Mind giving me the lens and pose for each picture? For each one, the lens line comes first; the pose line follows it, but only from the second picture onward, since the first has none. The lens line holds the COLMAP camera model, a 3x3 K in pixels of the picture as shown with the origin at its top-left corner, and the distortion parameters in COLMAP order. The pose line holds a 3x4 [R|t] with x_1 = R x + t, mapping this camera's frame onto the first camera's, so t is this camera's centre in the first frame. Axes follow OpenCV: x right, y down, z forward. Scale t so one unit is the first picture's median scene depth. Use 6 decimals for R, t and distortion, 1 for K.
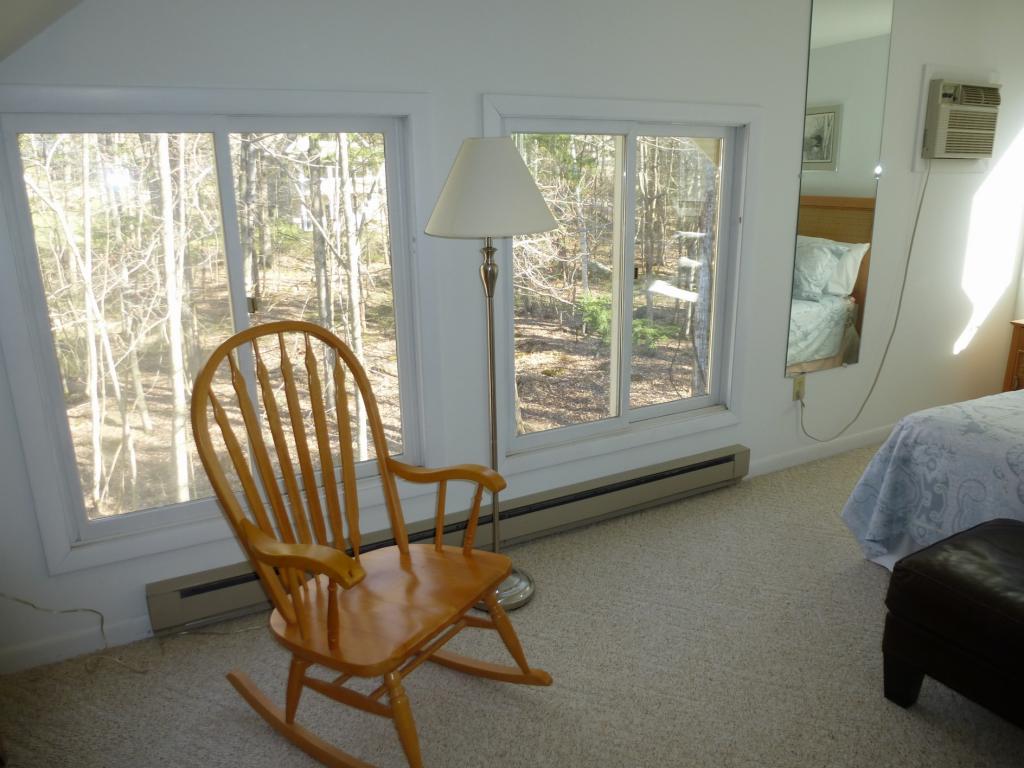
lens RADIAL K [[727.1, 0, 512.2], [0, 727.1, 383.4], [0, 0, 1]] dist [-0.068846, 0.018590]
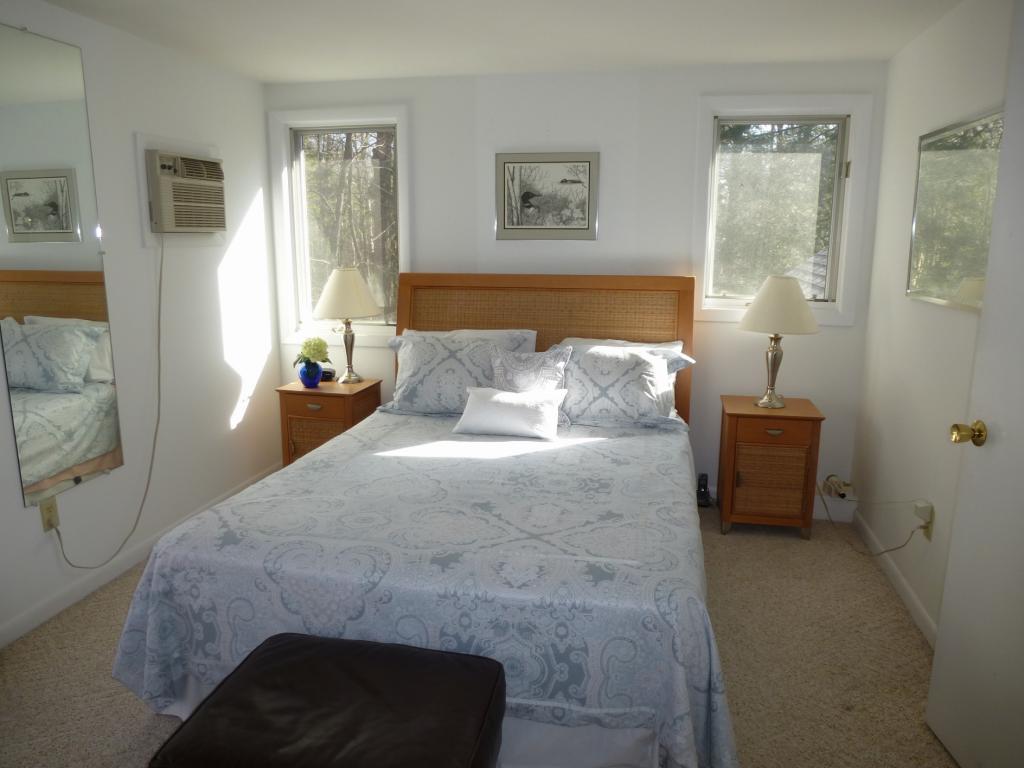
lens RADIAL K [[727.1, 0, 510.4], [0, 727.1, 383.8], [0, 0, 1]] dist [-0.068846, 0.018590]
pose [[0.630706, -0.135119, 0.764168, 0.140359], [0.194852, 0.980752, 0.012594, -0.047416], [-0.751161, 0.140957, 0.644894, 0.081776]]
